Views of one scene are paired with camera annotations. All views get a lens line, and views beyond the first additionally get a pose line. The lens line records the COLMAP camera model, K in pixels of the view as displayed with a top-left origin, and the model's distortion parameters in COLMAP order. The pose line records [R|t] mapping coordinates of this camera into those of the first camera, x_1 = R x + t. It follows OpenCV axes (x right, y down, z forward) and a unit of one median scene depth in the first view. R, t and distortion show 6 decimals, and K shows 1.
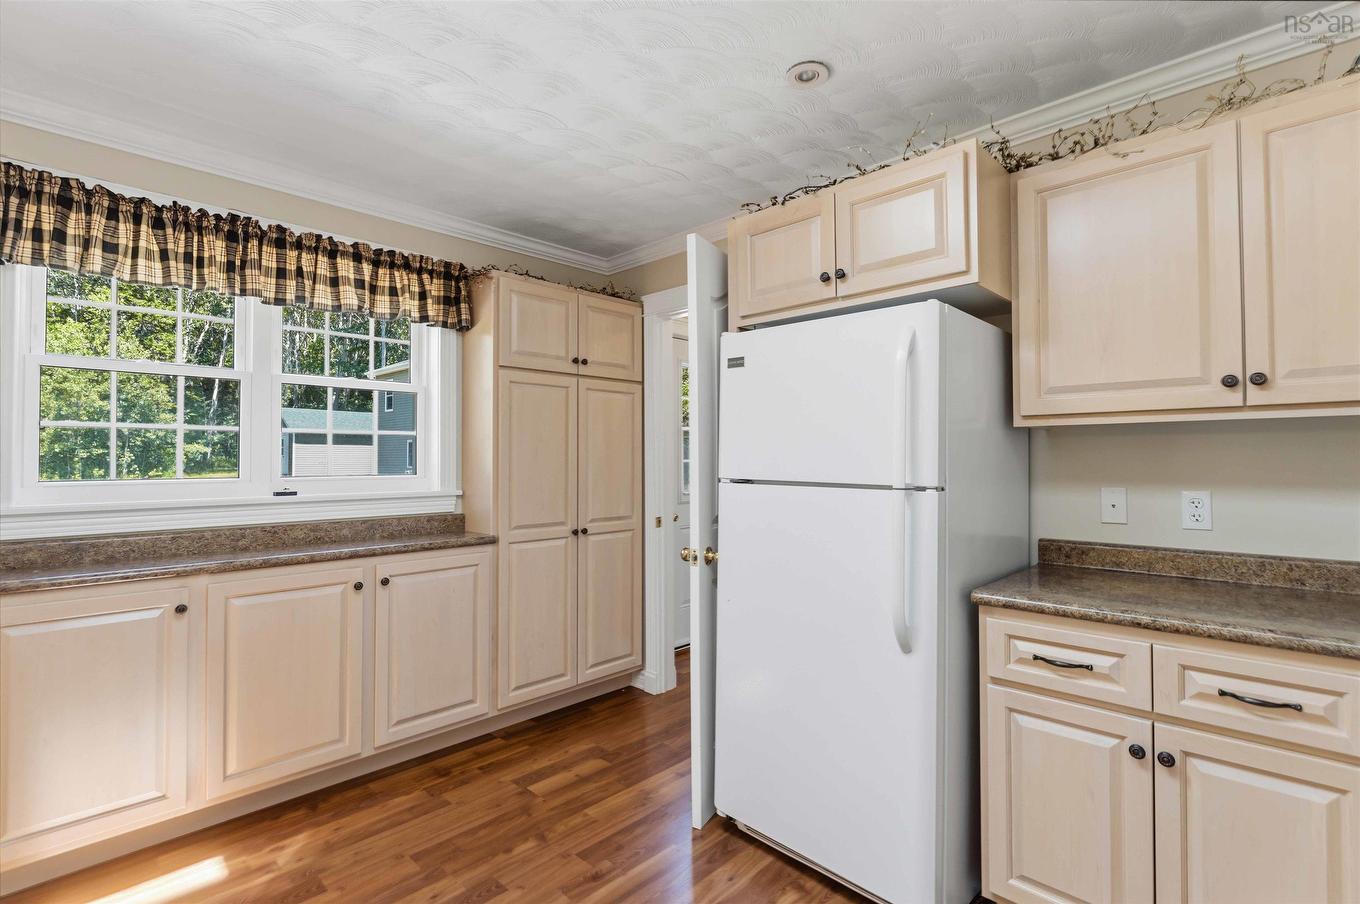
lens RADIAL K [[643.1, 0, 676.2], [0, 643.1, 446.2], [0, 0, 1]] dist [-0.002031, -0.001437]
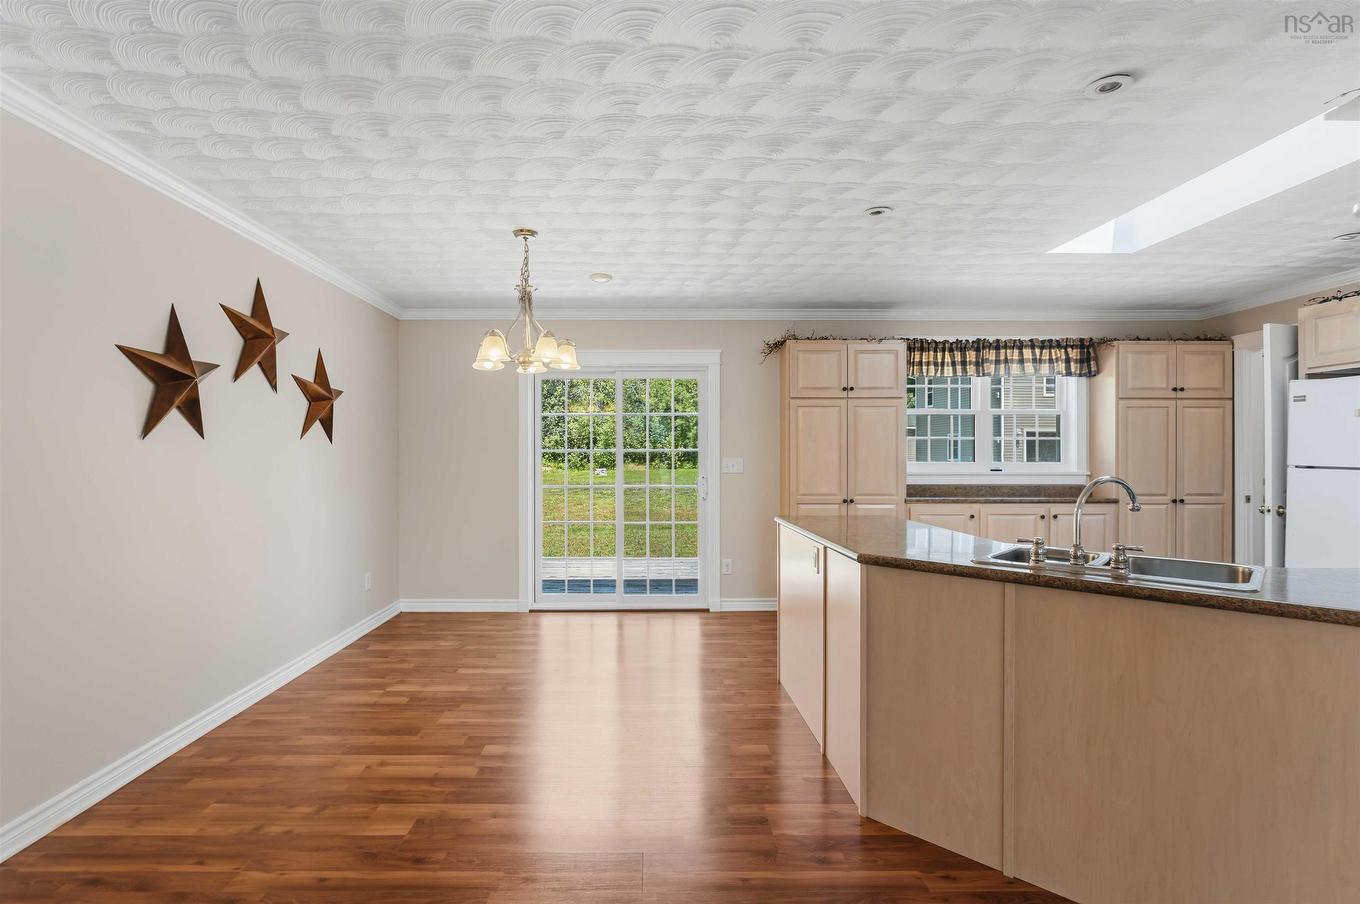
lens RADIAL K [[643.1, 0, 675.1], [0, 643.1, 451.2], [0, 0, 1]] dist [-0.002031, -0.001437]
pose [[0.710899, 0.002225, -0.703291, 0.093053], [0.012549, 0.999796, 0.015847, -0.031126], [0.703182, -0.020091, 0.710726, -1.175020]]
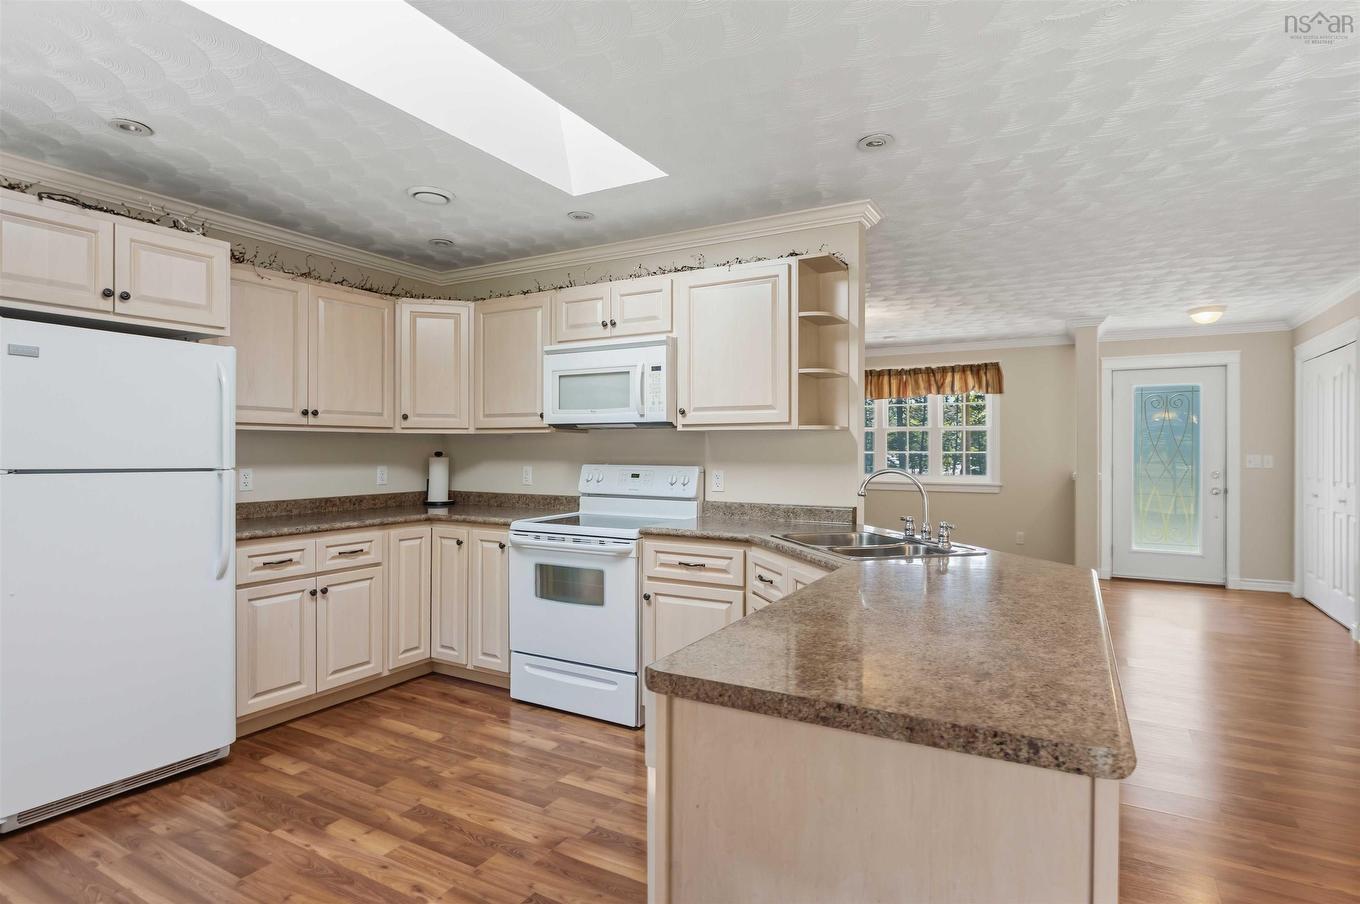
lens RADIAL K [[709.7, 0, 678.9], [0, 709.7, 452.4], [0, 0, 1]] dist [-0.014042, 0.001418]
pose [[-0.244689, 0.000159, 0.969602, -0.999334], [-0.020500, 0.999776, -0.005337, 0.008152], [-0.969385, -0.021183, -0.244631, 0.243816]]
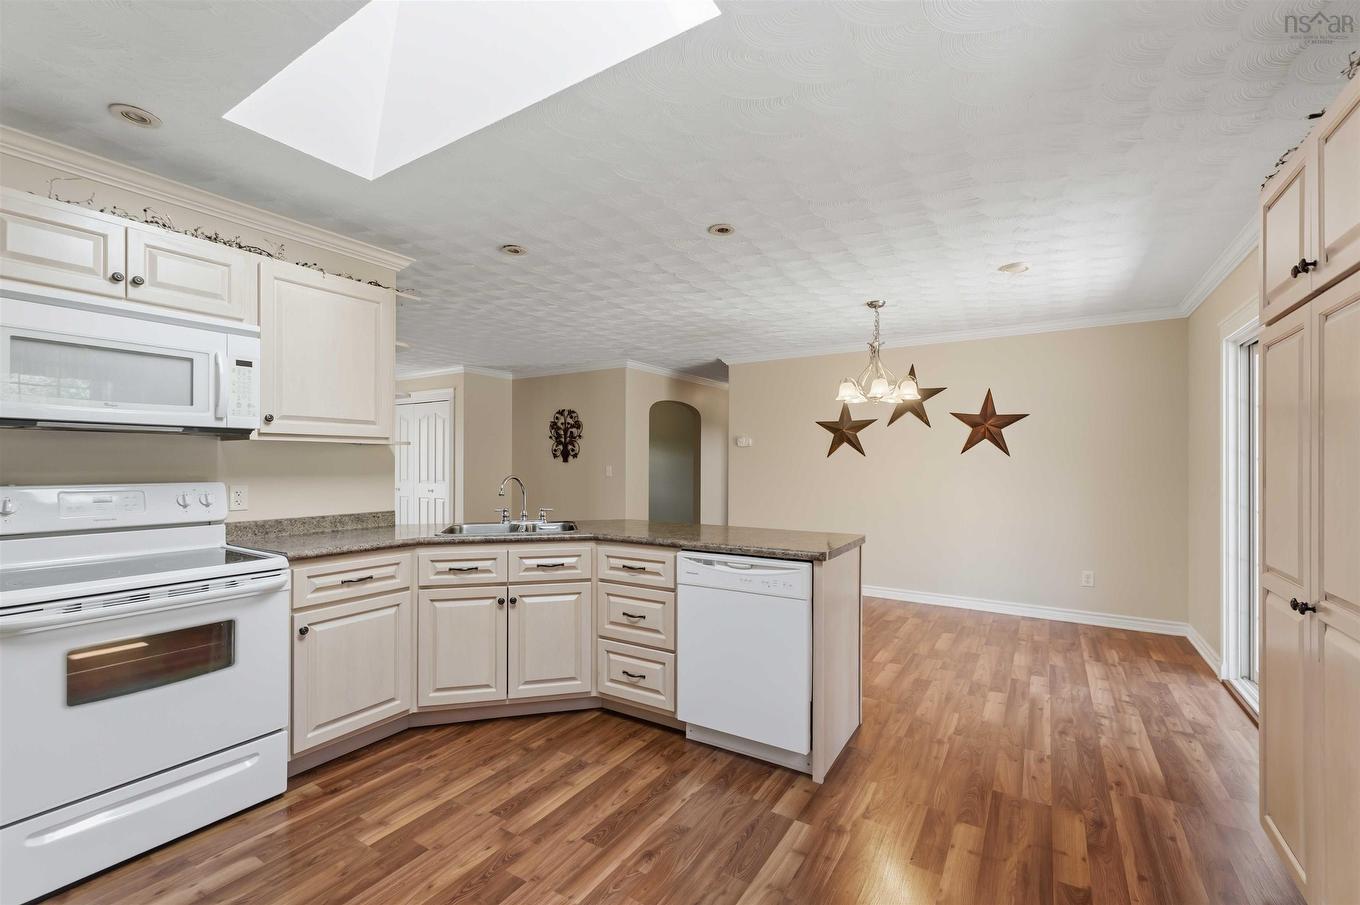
lens RADIAL K [[579.3, 0, 690.9], [0, 579.3, 460.2], [0, 0, 1]] dist [0.011123, 0.000038]
pose [[-0.977194, -0.002484, -0.212335, -0.174607], [0.002279, 0.999751, -0.022188, 0.015299], [0.212337, -0.022166, -0.976945, 0.991317]]
